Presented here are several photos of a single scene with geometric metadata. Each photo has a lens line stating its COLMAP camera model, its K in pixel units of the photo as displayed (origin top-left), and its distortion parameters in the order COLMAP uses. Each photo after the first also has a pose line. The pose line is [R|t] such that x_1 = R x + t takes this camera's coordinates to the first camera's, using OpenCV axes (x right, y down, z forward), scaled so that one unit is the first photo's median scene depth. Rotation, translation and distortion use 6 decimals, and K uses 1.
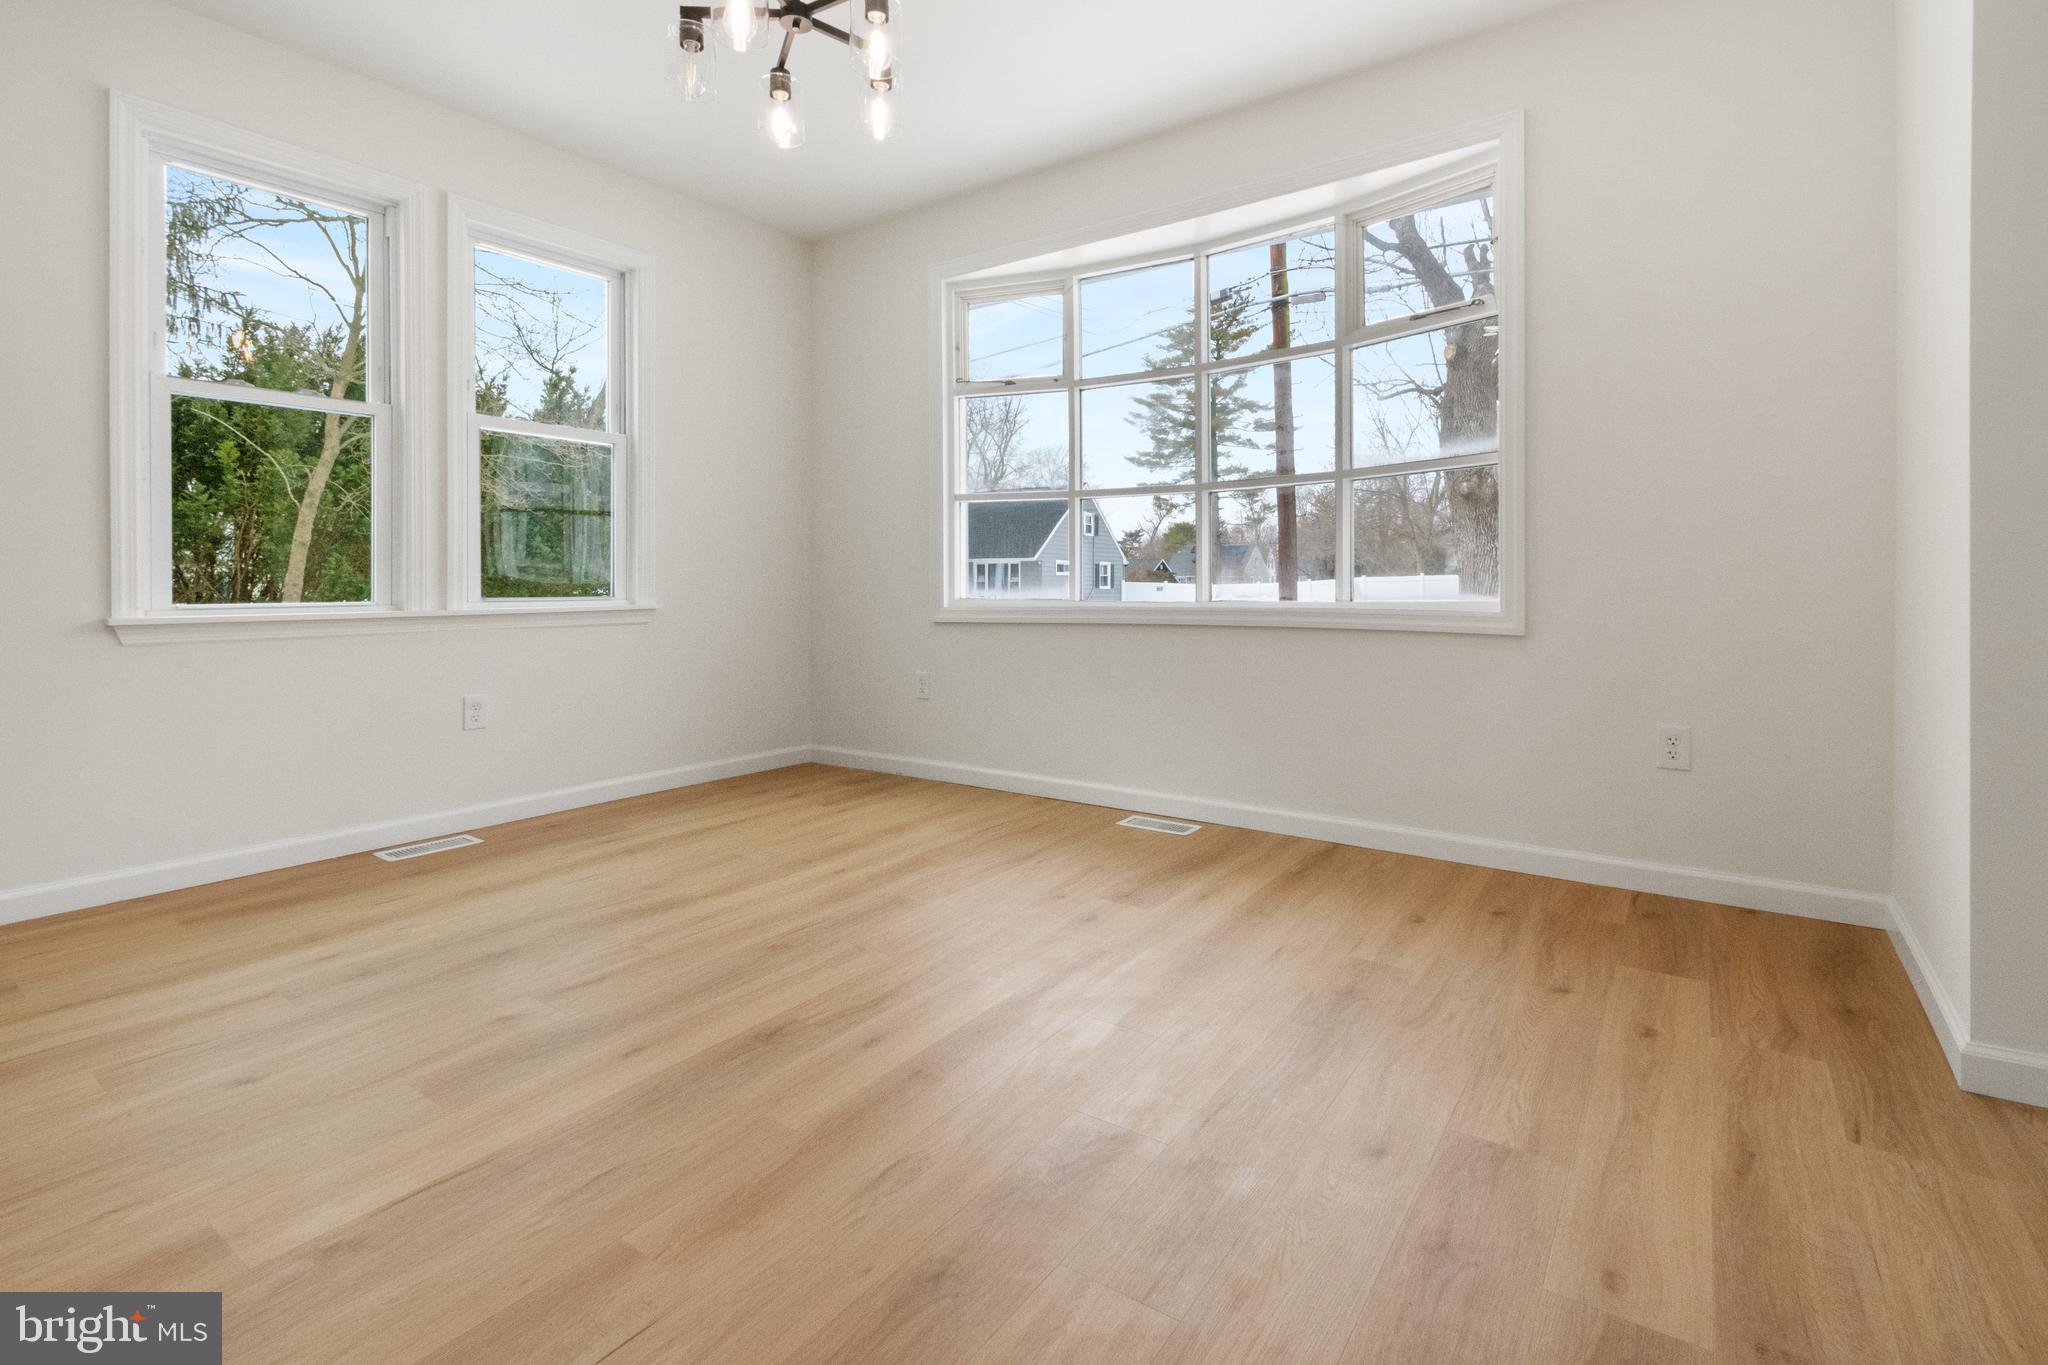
lens RADIAL K [[948.1, 0, 1033.0], [0, 948.1, 569.0], [0, 0, 1]] dist [0.004447, -0.000690]
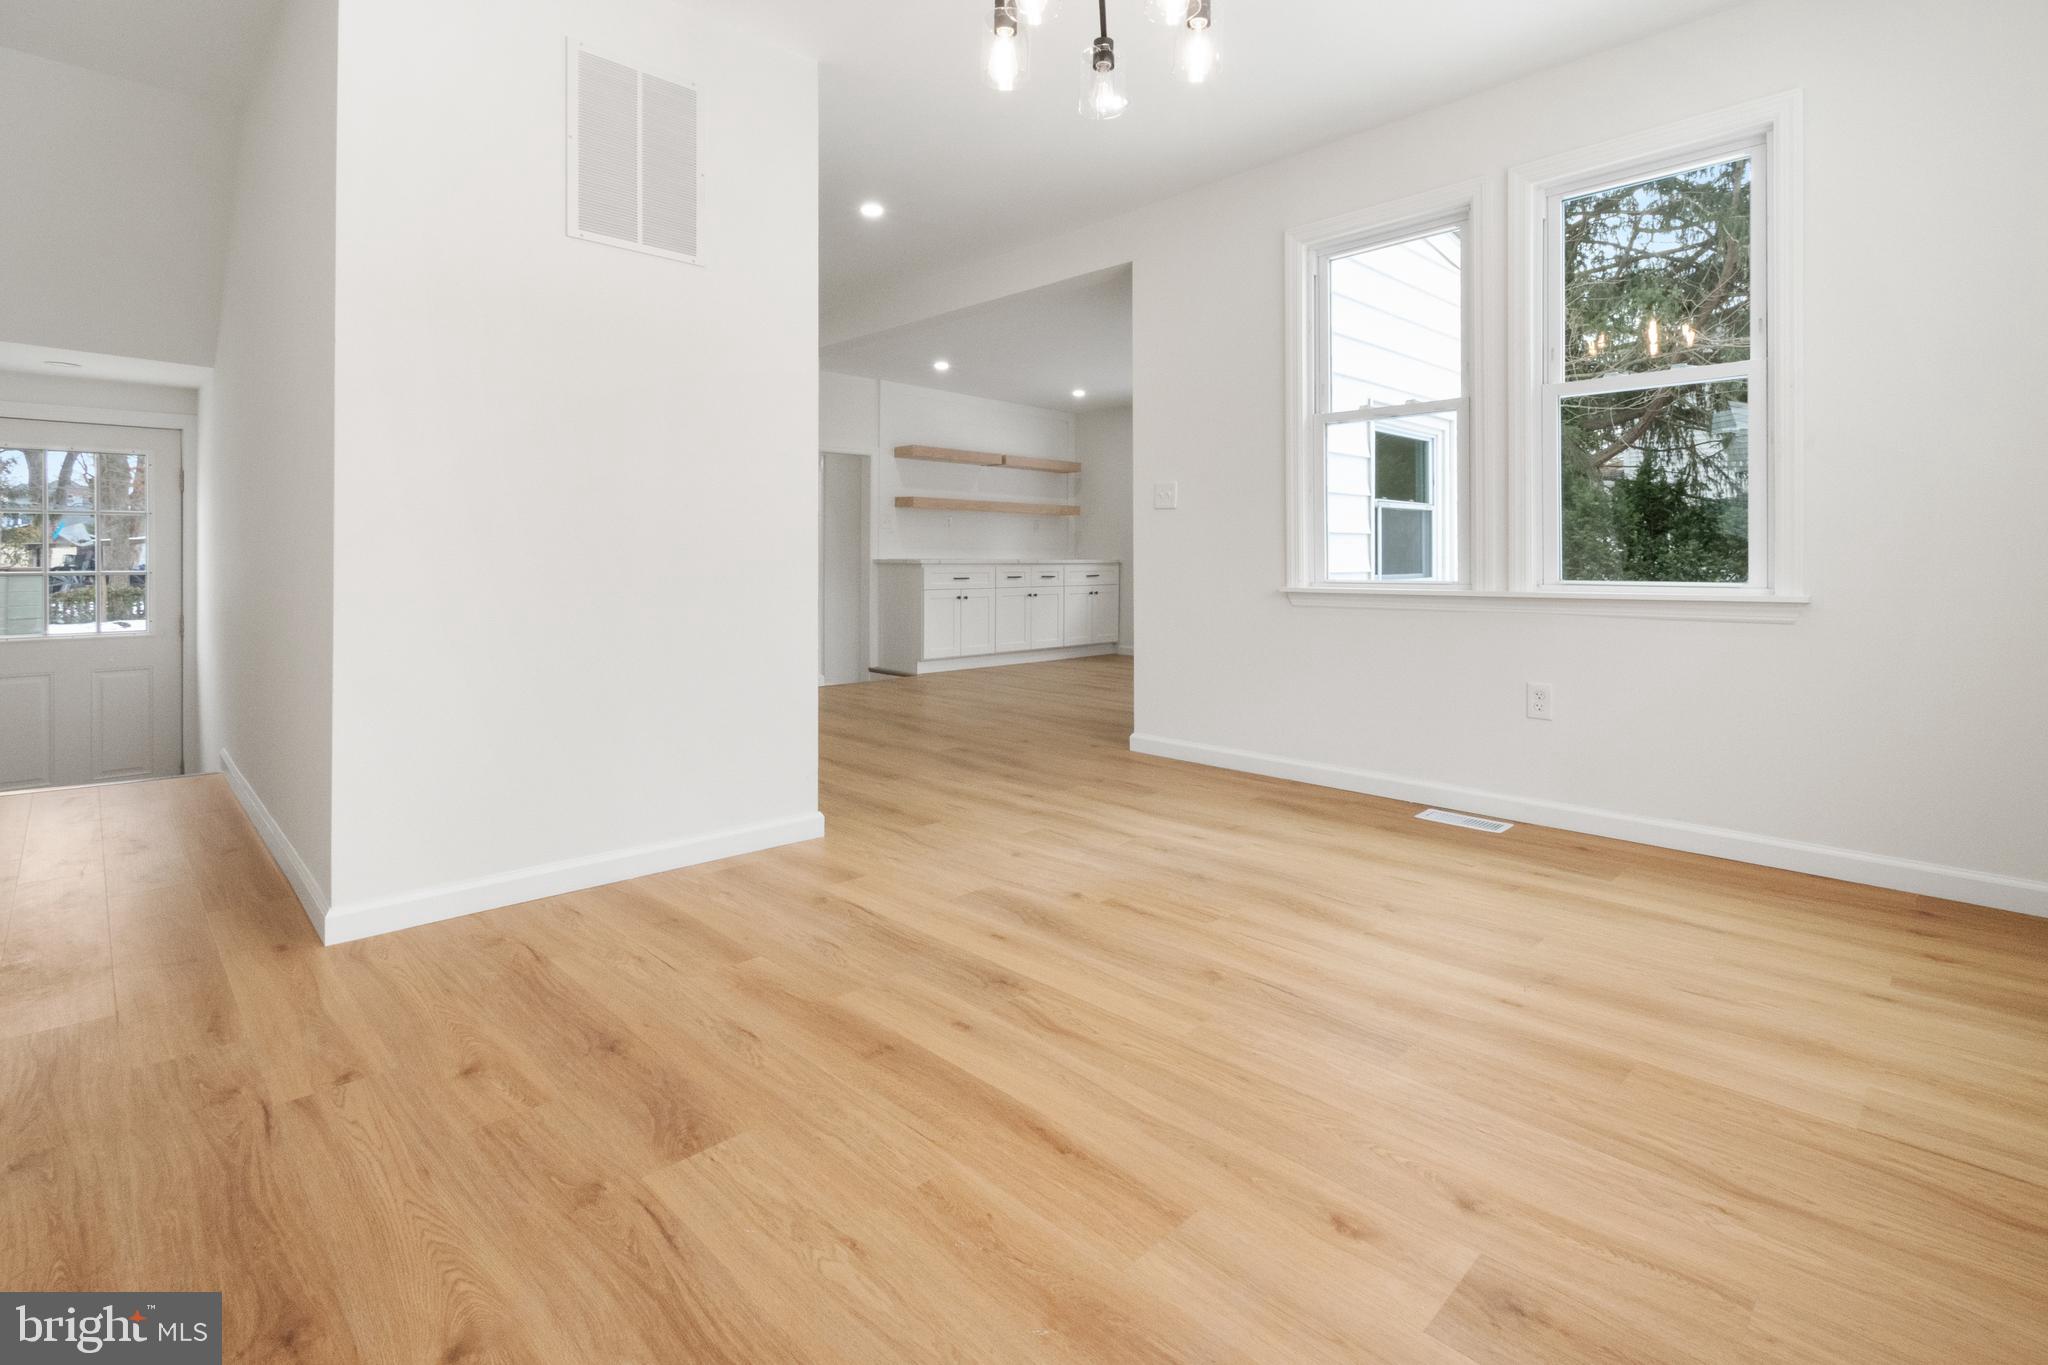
lens RADIAL K [[948.1, 0, 1033.0], [0, 948.1, 569.0], [0, 0, 1]] dist [0.004447, -0.000690]
pose [[-0.174725, 0.007196, -0.984591, 0.598153], [0.015402, 0.999871, 0.004574, 0.011066], [0.984497, -0.014366, -0.174813, 0.942668]]
